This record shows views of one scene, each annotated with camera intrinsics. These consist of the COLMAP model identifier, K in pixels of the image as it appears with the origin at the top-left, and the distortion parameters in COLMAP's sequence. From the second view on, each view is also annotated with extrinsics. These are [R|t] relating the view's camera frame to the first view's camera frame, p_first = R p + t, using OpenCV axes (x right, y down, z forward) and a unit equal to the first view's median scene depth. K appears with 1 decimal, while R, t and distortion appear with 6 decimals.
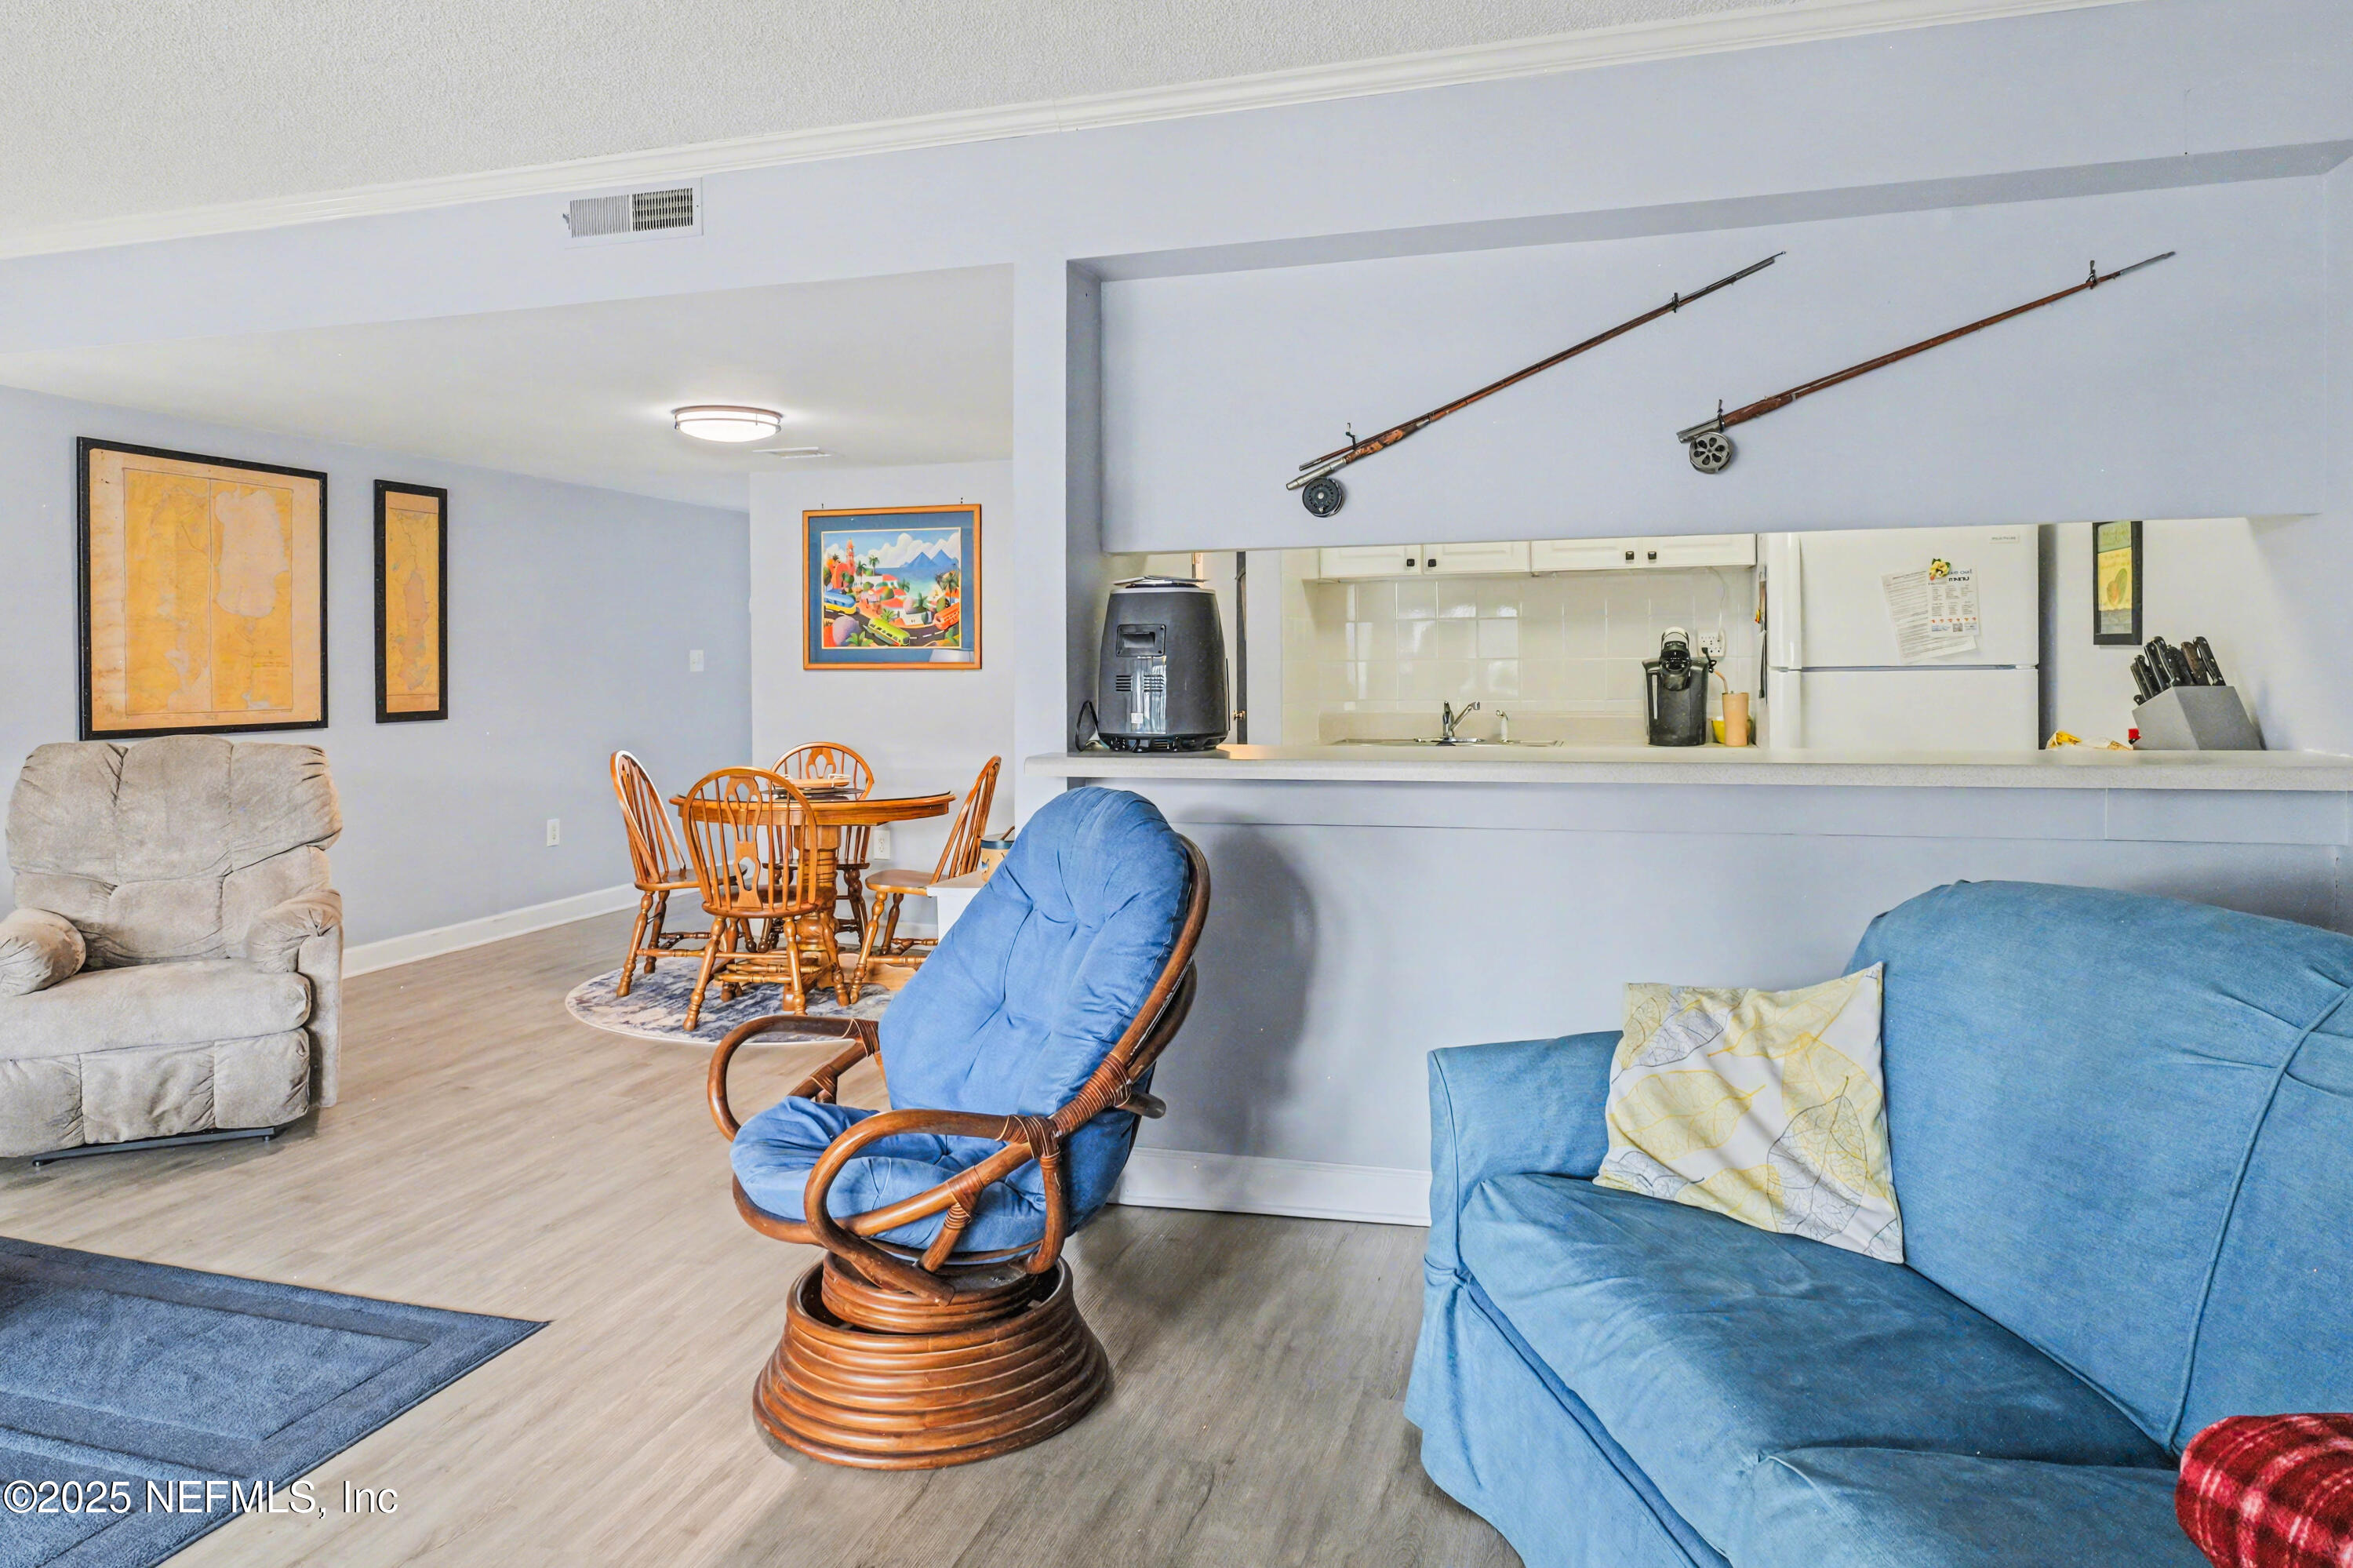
lens RADIAL K [[1388.1, 0, 1149.0], [0, 1388.1, 685.7], [0, 0, 1]] dist [-0.013315, 0.004974]
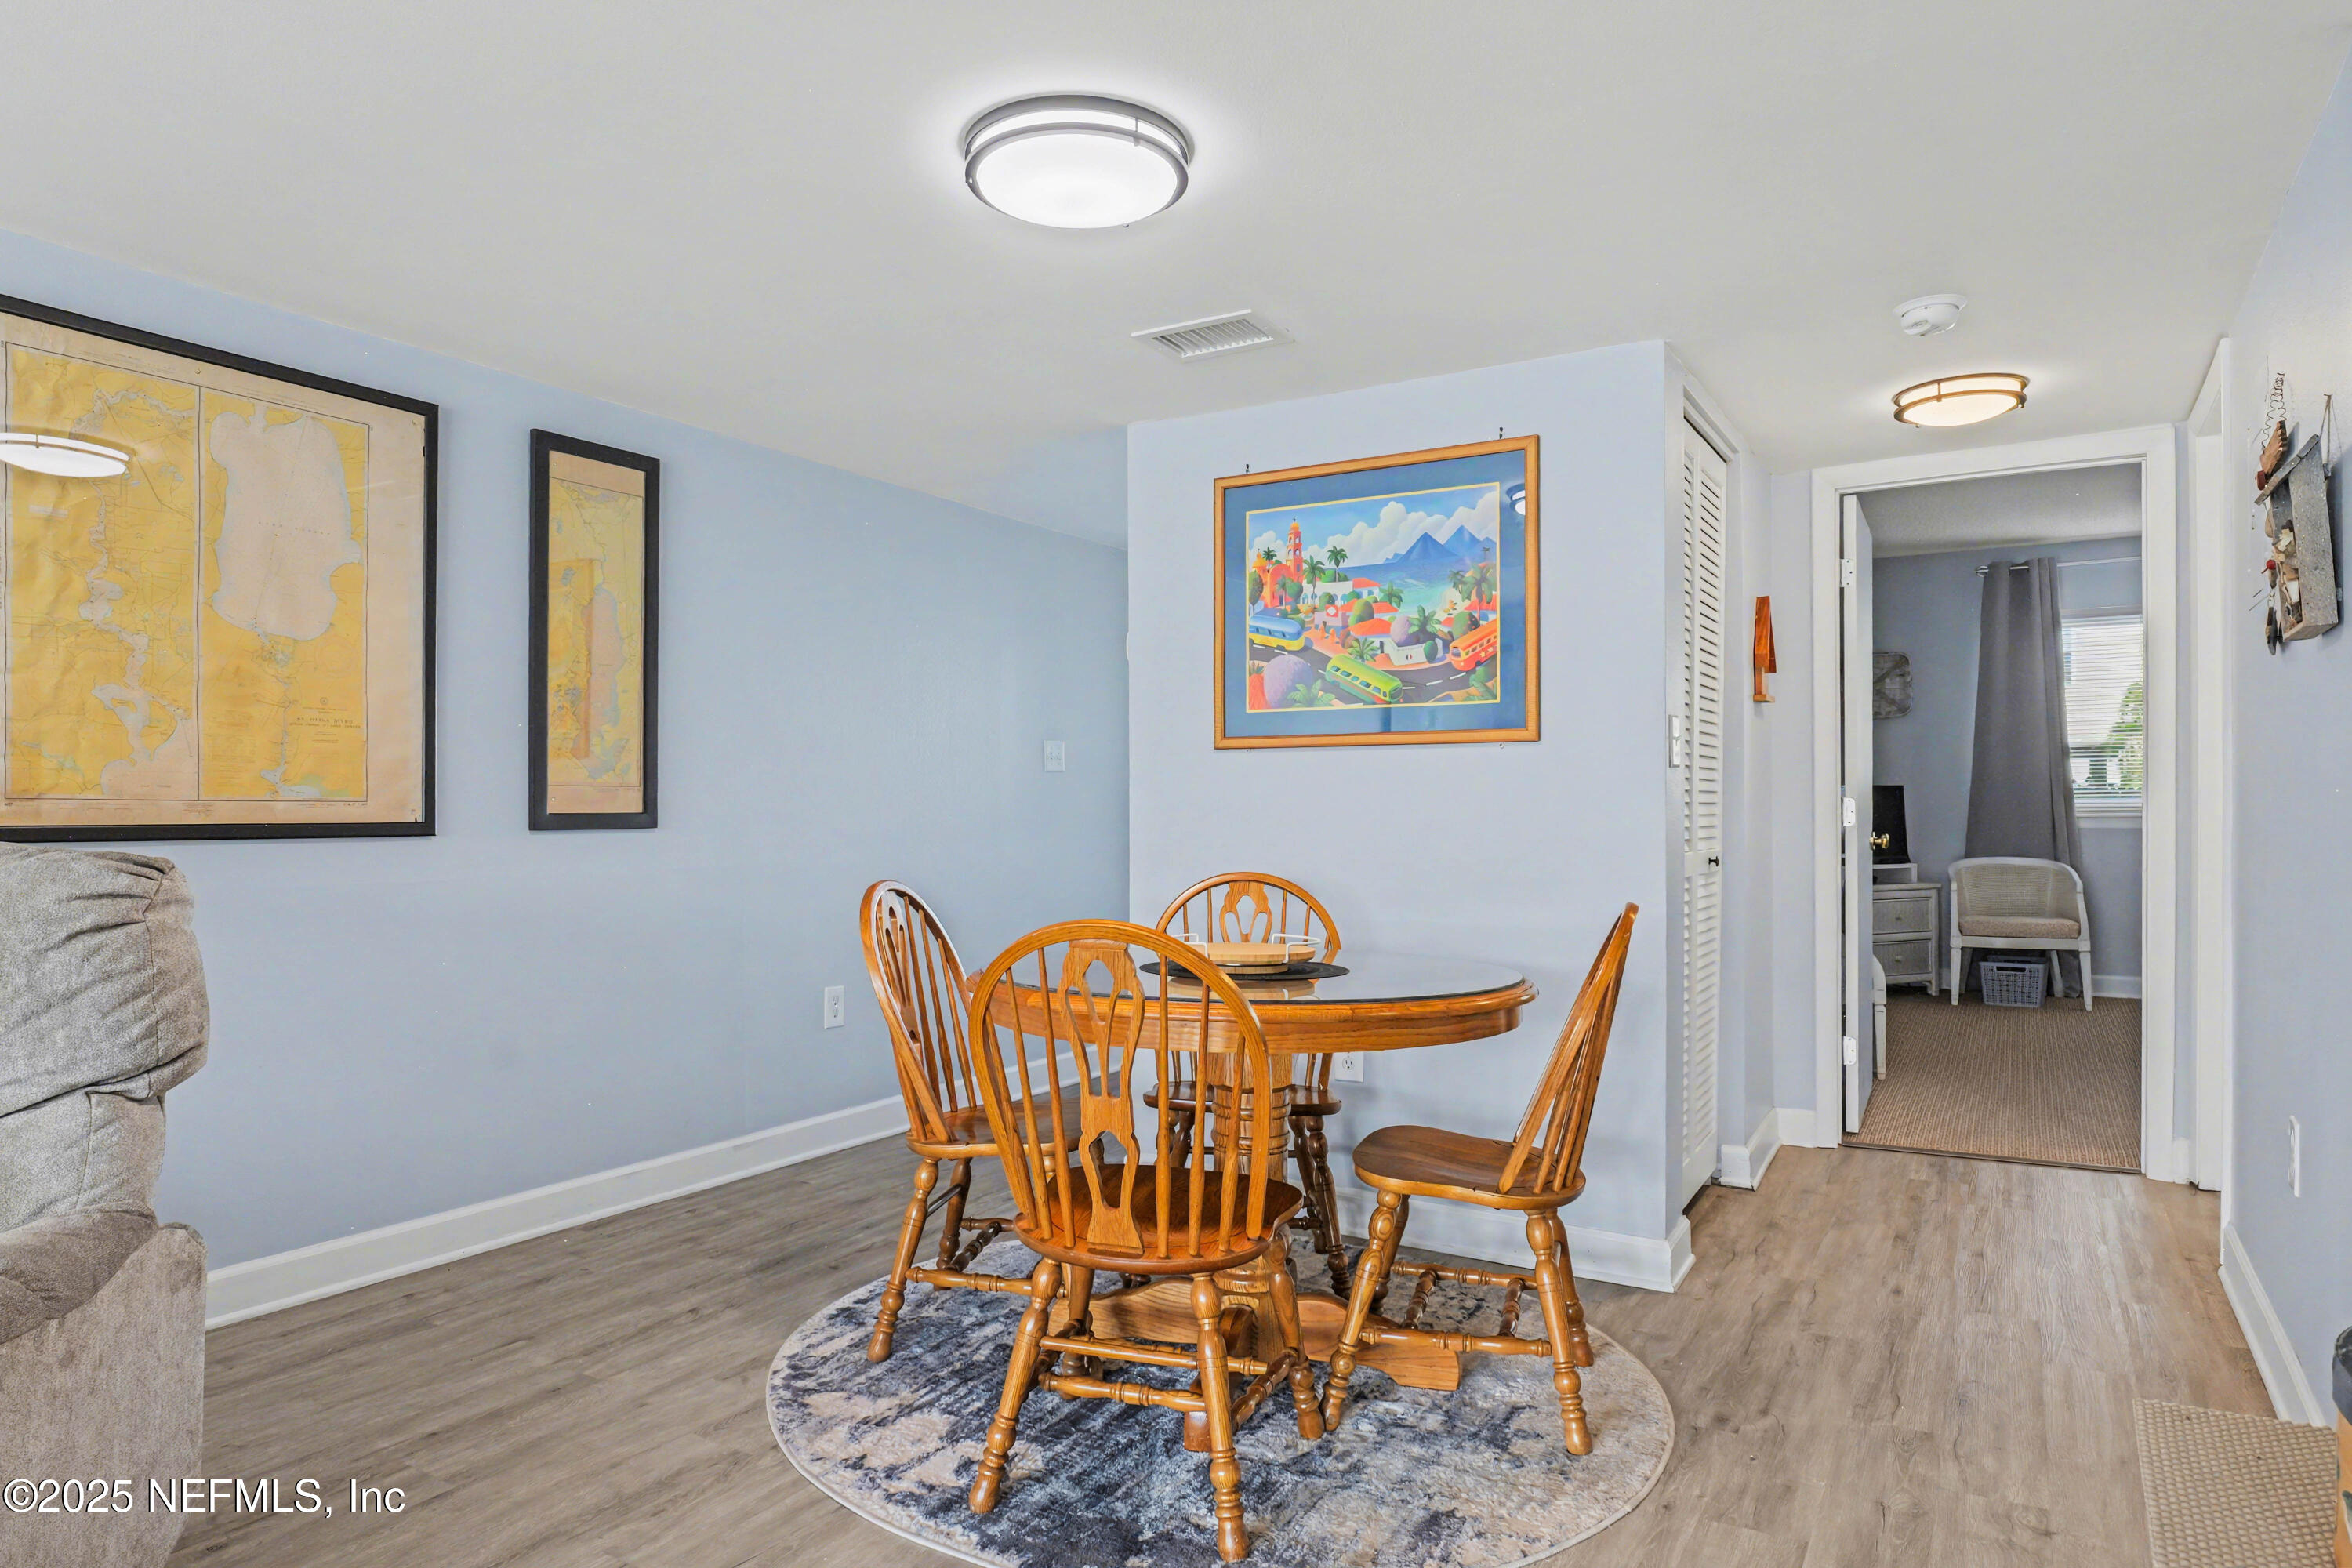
lens RADIAL K [[1387.4, 0, 1191.4], [0, 1387.4, 804.2], [0, 0, 1]] dist [-0.013315, 0.004974]
pose [[0.971617, 0.001615, -0.236554, -0.127076], [-0.006118, 0.999814, -0.018304, 0.023562], [0.236481, 0.019232, 0.971446, 0.455553]]
